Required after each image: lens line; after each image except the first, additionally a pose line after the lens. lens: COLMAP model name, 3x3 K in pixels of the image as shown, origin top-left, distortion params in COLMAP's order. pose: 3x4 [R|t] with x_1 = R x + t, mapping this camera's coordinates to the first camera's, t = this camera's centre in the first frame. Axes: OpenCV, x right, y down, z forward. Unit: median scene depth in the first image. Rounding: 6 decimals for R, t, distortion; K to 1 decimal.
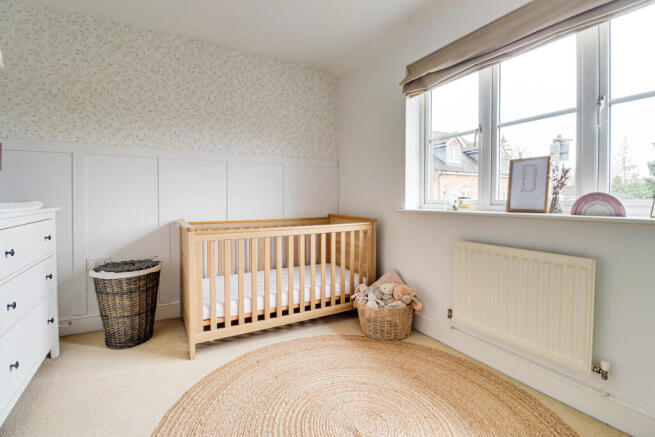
lens RADIAL K [[310.9, 0, 326.6], [0, 310.9, 209.8], [0, 0, 1]] dist [0.000083, -0.000454]
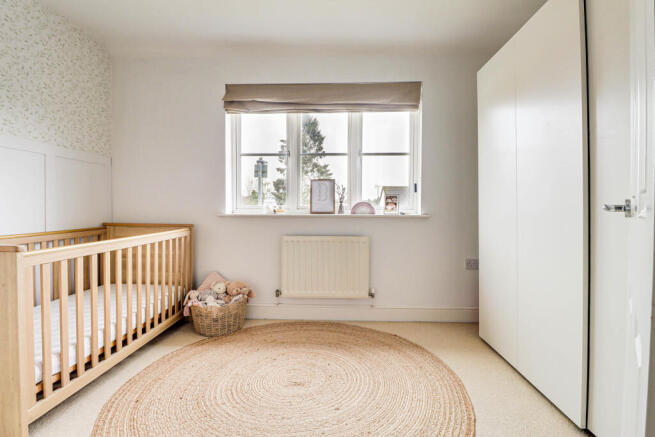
lens RADIAL K [[324.0, 0, 327.5], [0, 324.0, 218.5], [0, 0, 1]] dist [-0.000046, -0.000241]
pose [[0.525597, -0.025265, 0.850358, -0.593481], [0.025478, 0.999578, 0.013951, 0.008302], [-0.850352, 0.014333, 0.526019, 0.102176]]
